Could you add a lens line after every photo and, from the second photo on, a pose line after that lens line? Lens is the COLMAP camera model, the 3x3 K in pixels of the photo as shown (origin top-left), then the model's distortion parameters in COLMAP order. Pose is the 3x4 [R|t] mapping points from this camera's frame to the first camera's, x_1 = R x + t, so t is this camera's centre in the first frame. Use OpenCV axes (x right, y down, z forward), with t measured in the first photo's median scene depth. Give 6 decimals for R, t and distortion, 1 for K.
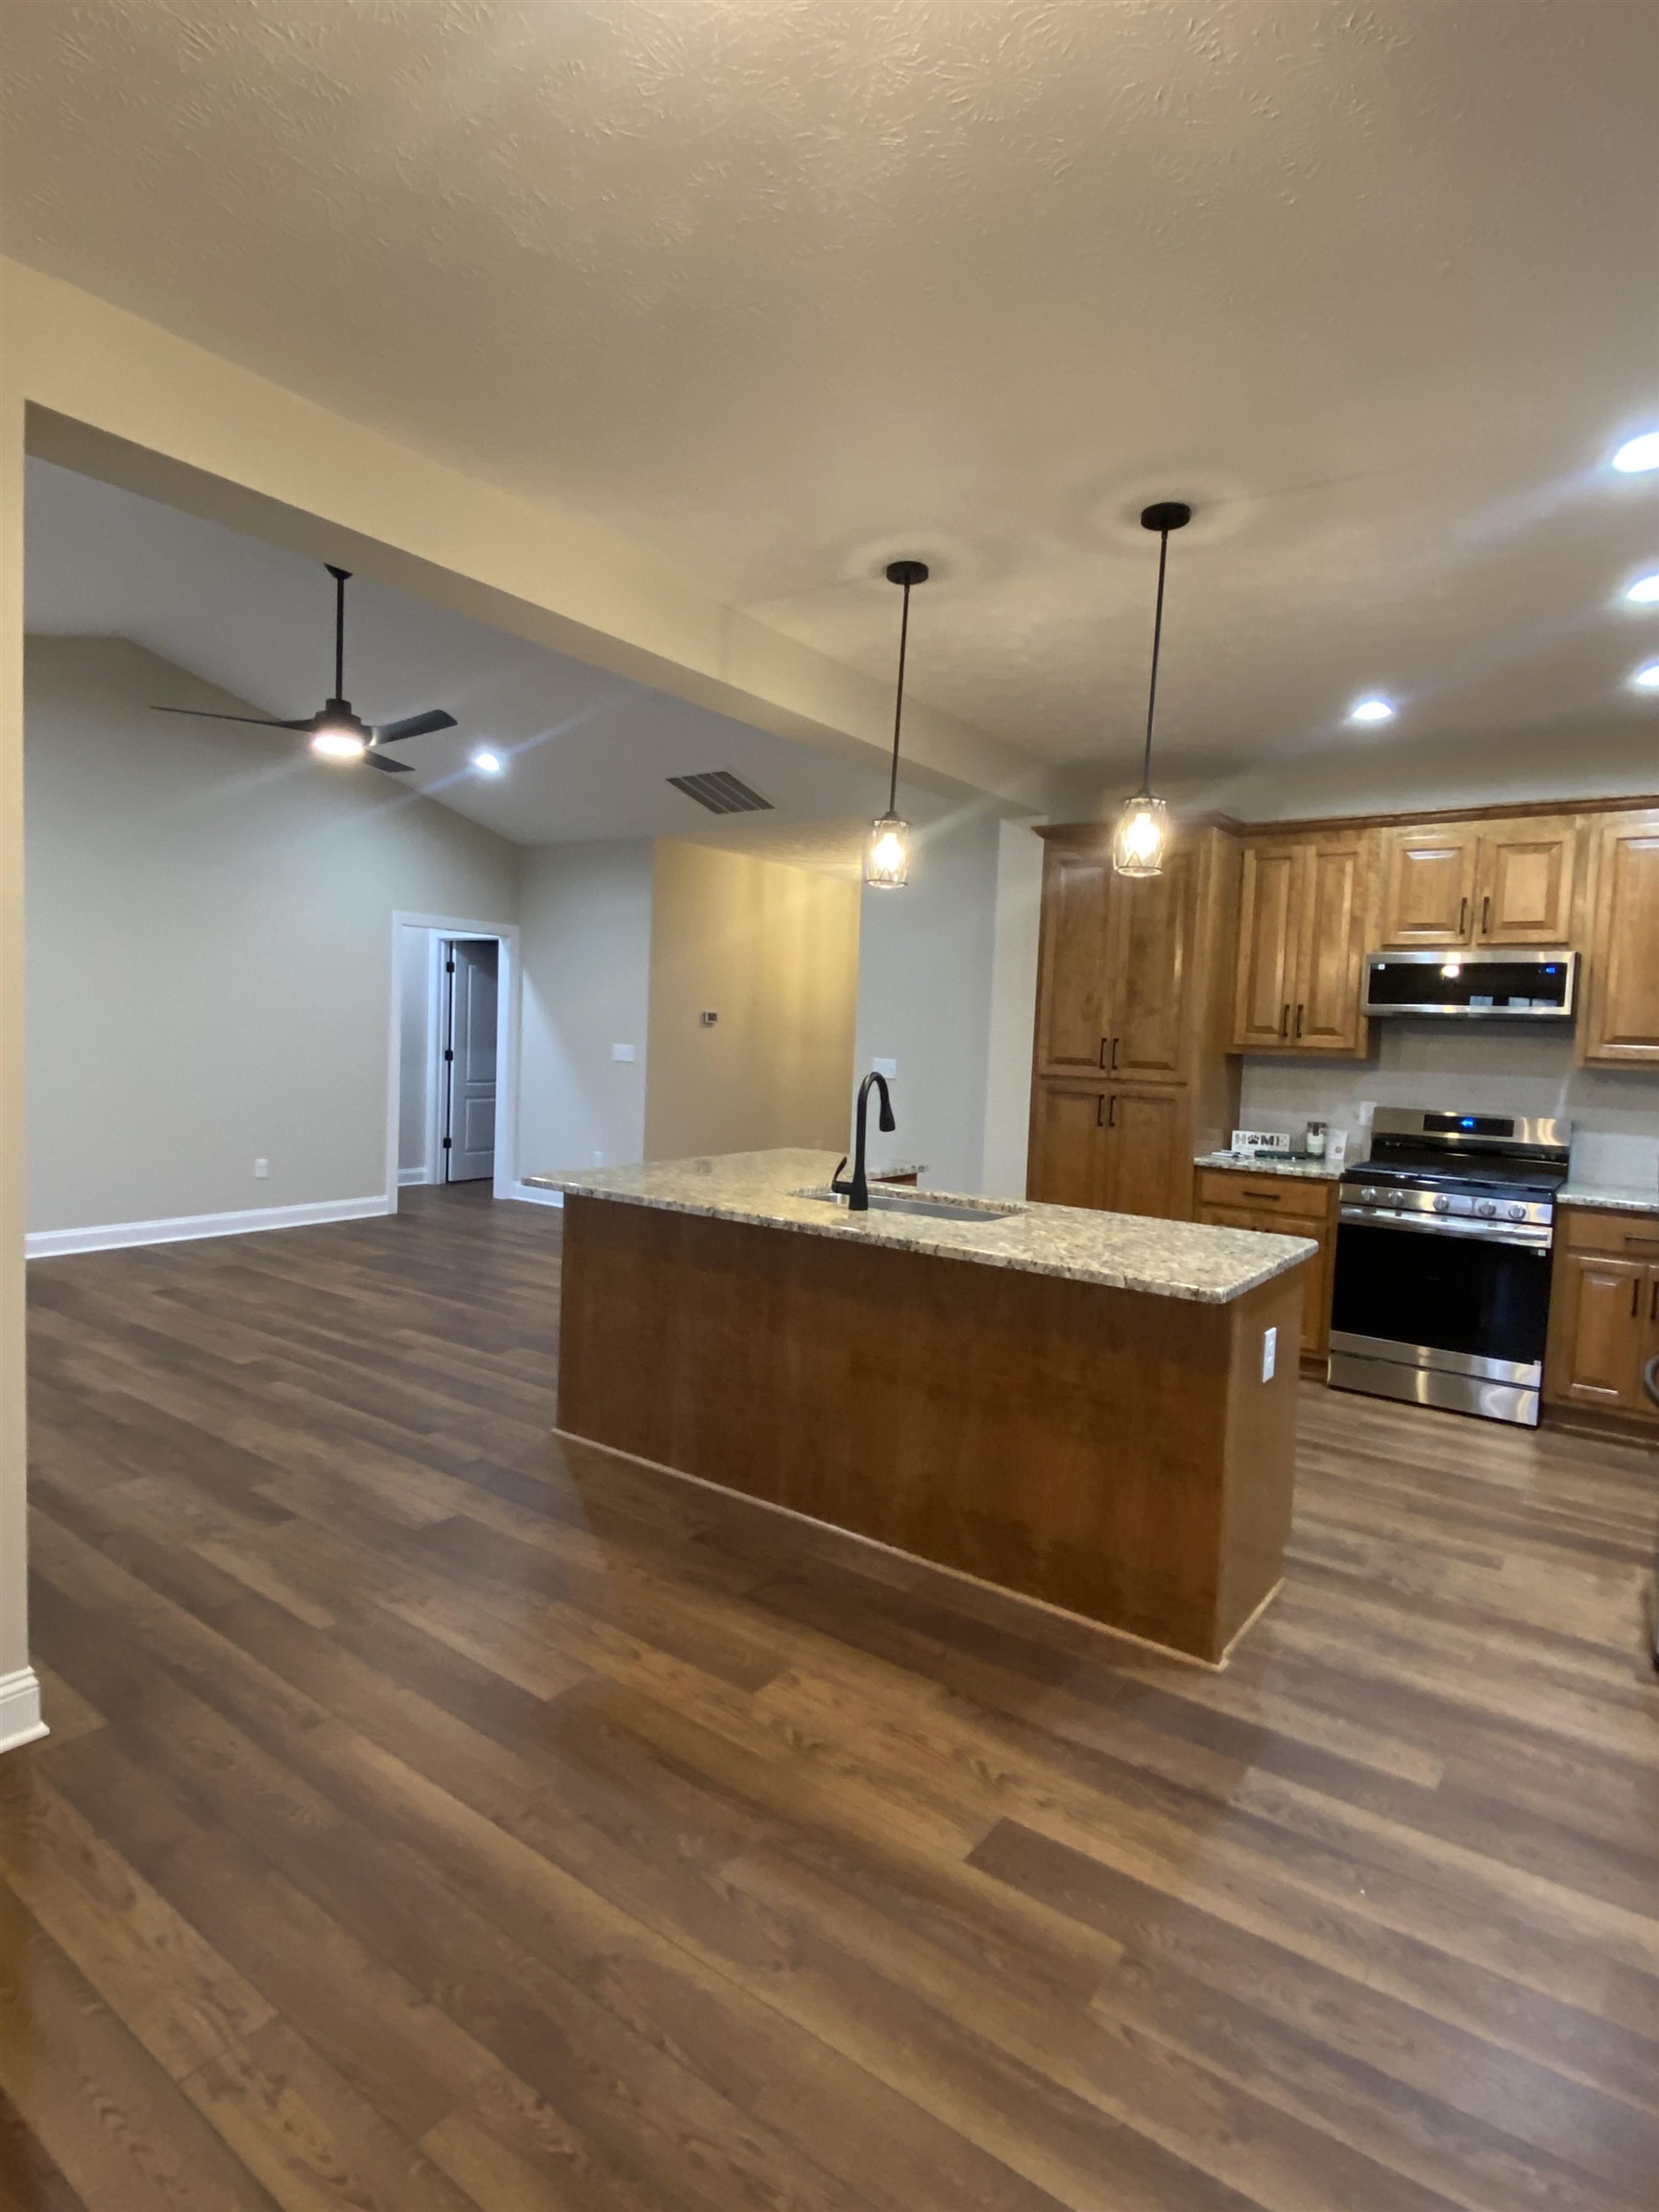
lens RADIAL K [[1138.5, 0, 820.5], [0, 1138.5, 1089.8], [0, 0, 1]] dist [0.049246, -0.044157]
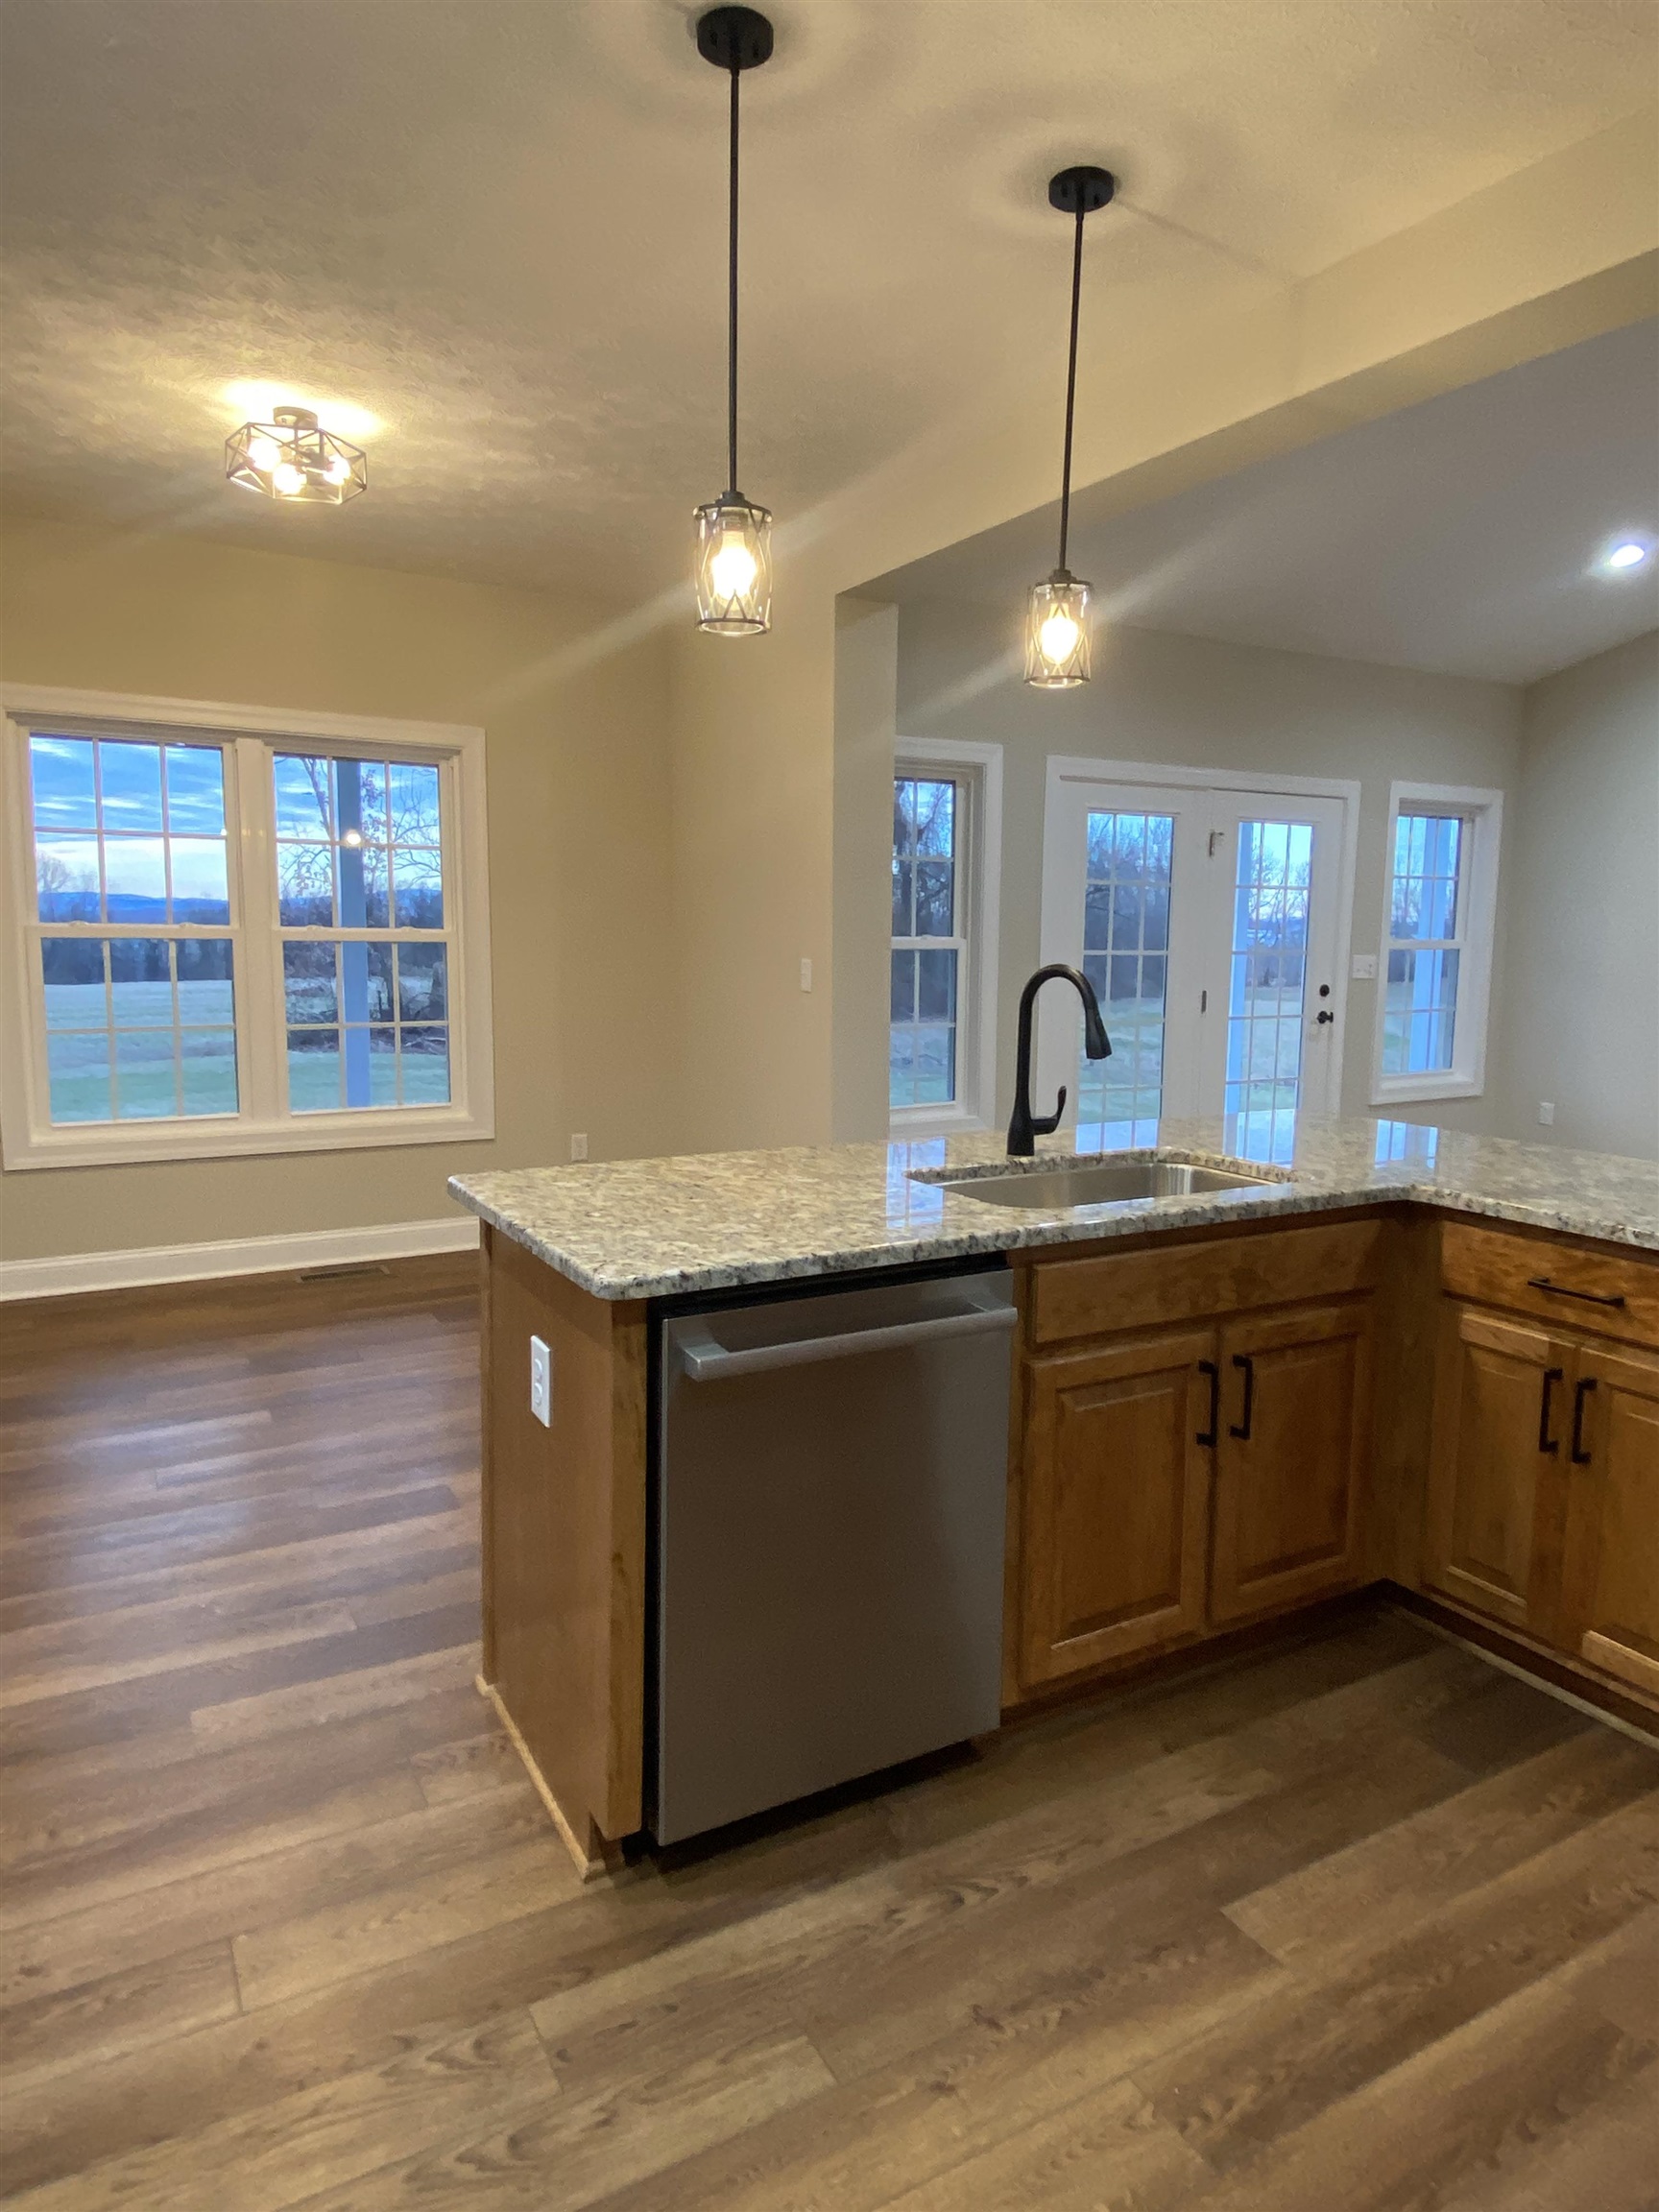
lens RADIAL K [[1322.0, 0, 831.0], [0, 1322.0, 1076.6], [0, 0, 1]] dist [0.054610, -0.044811]
pose [[-0.401011, 0.055348, -0.914400, 0.712943], [-0.077320, 0.992566, 0.093988, -0.012133], [0.912804, 0.108391, -0.393751, 1.025640]]
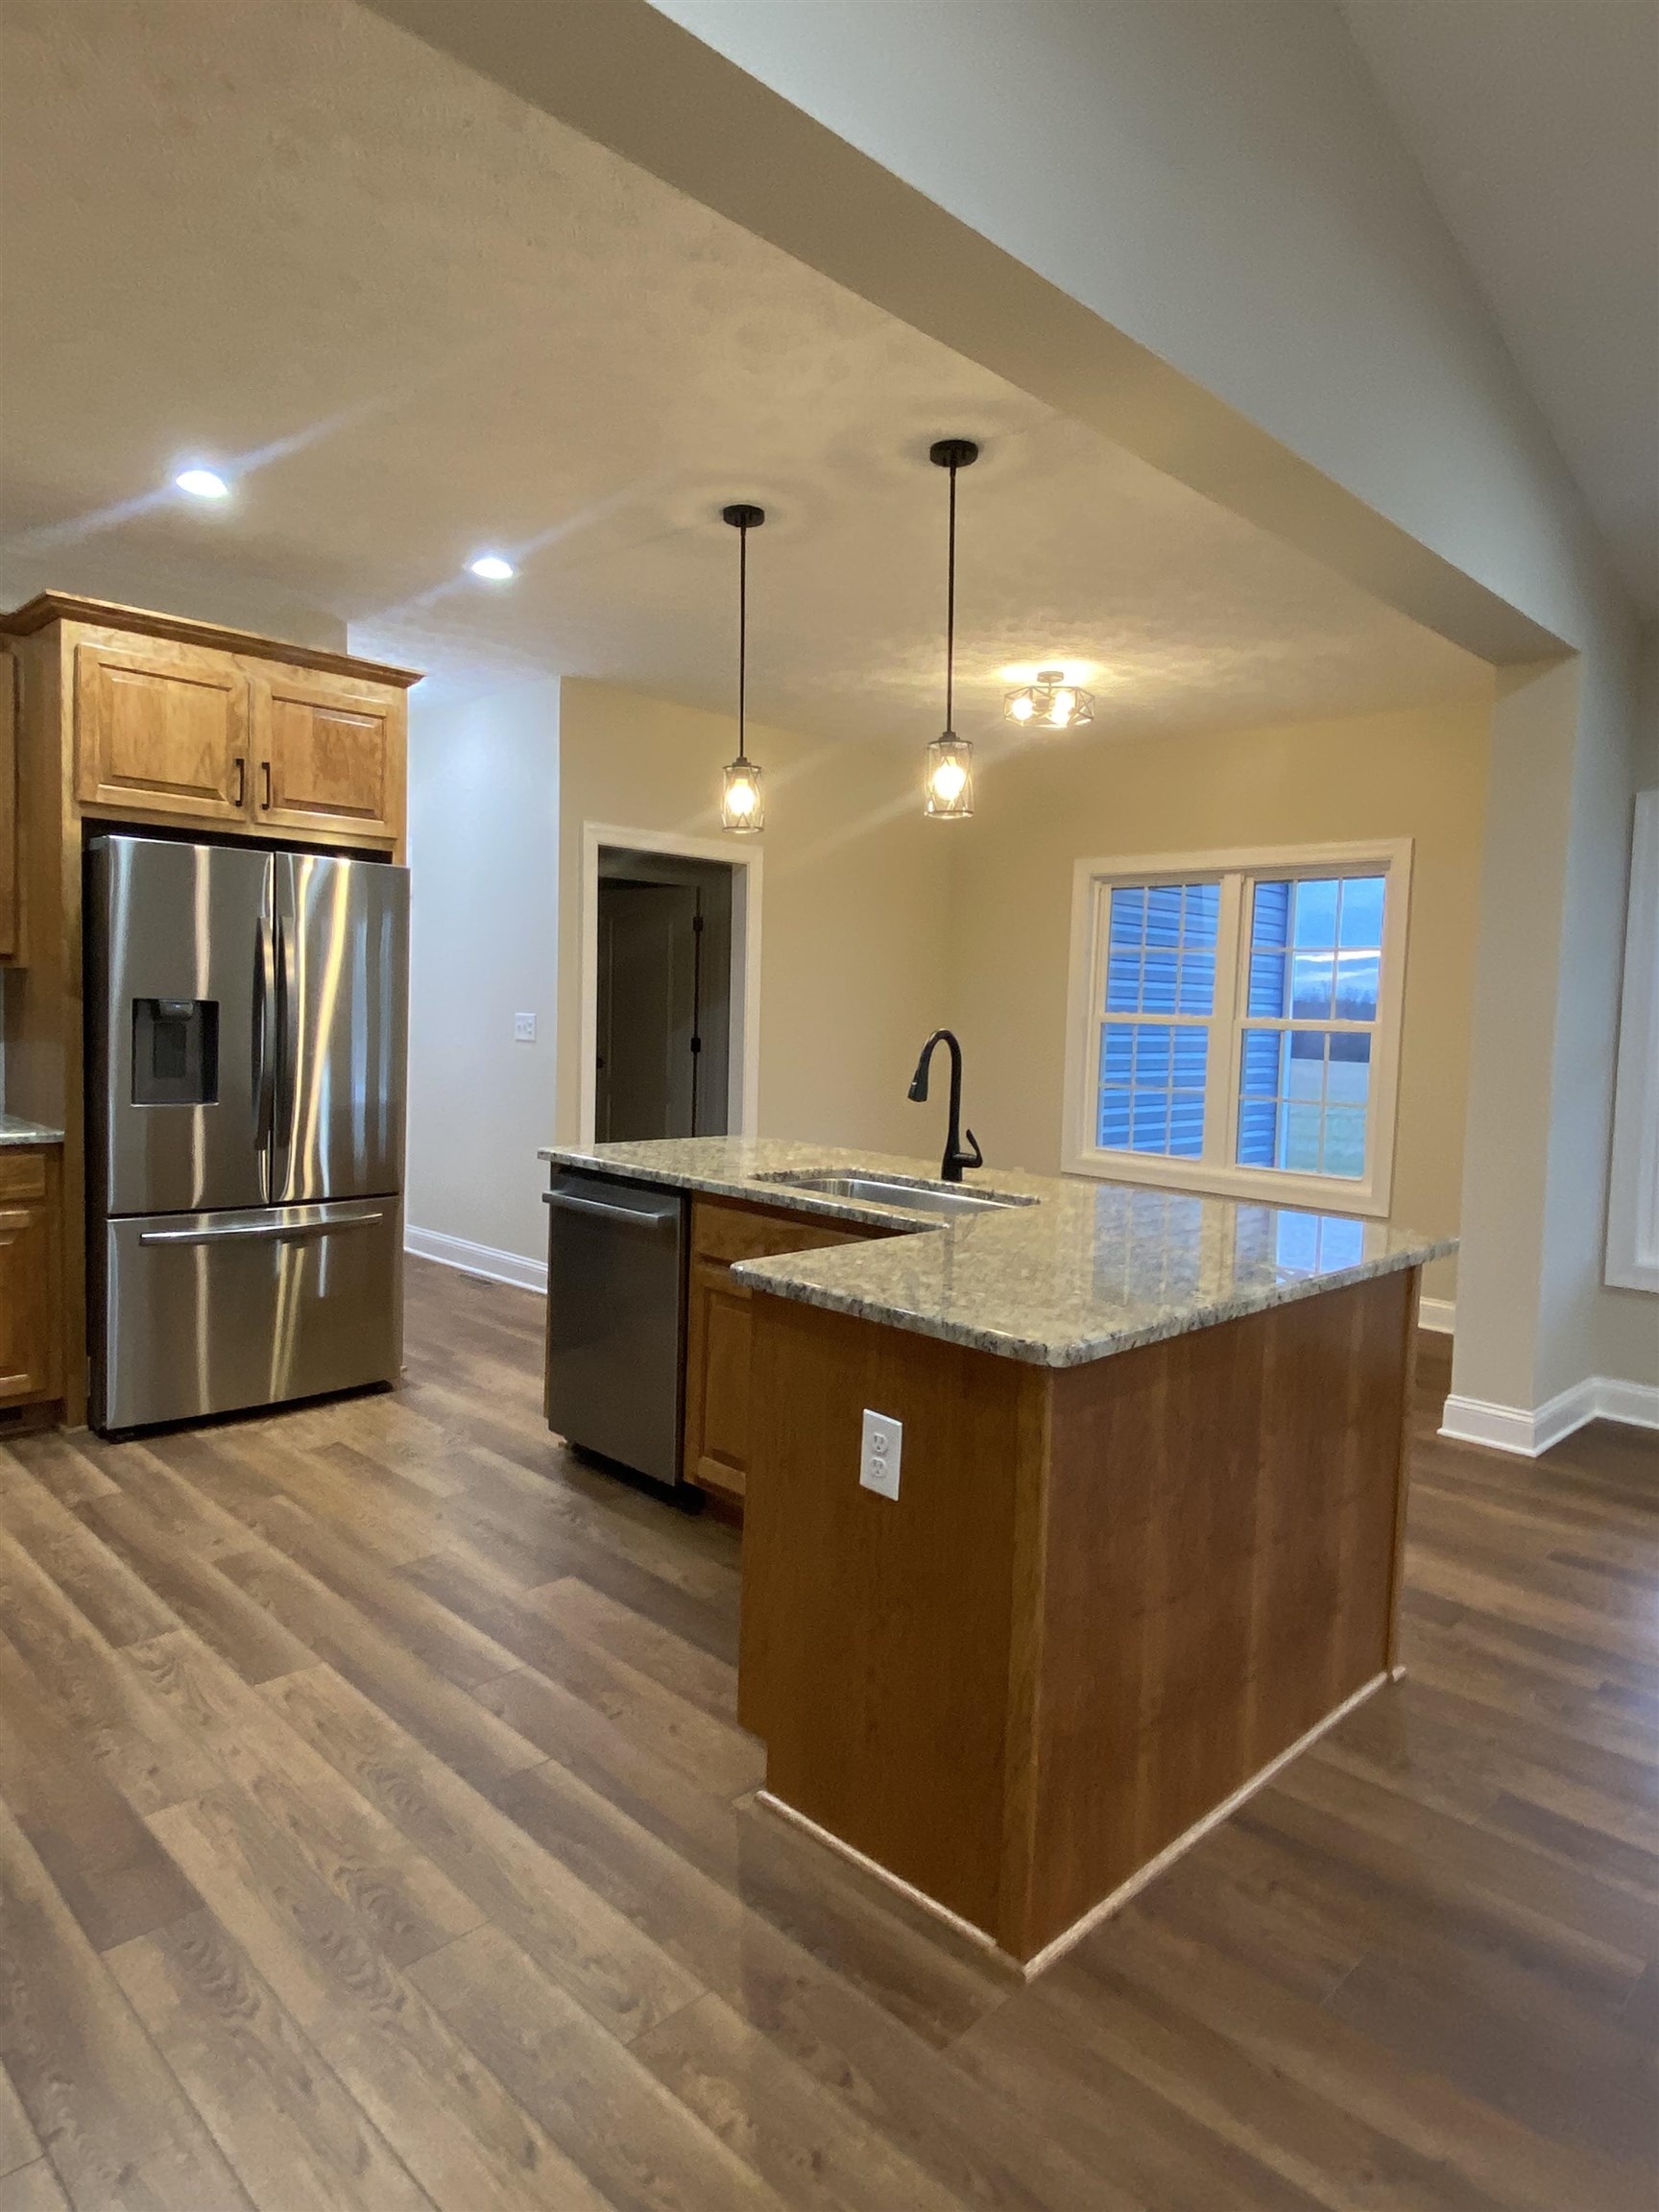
lens RADIAL K [[1317.8, 0, 827.8], [0, 1317.8, 1093.4], [0, 0, 1]] dist [0.061238, -0.046014]
pose [[-0.986454, -0.082149, 0.141989, -0.010633], [-0.064260, 0.989911, 0.126280, -0.077035], [-0.150931, 0.115445, -0.981780, 1.723081]]
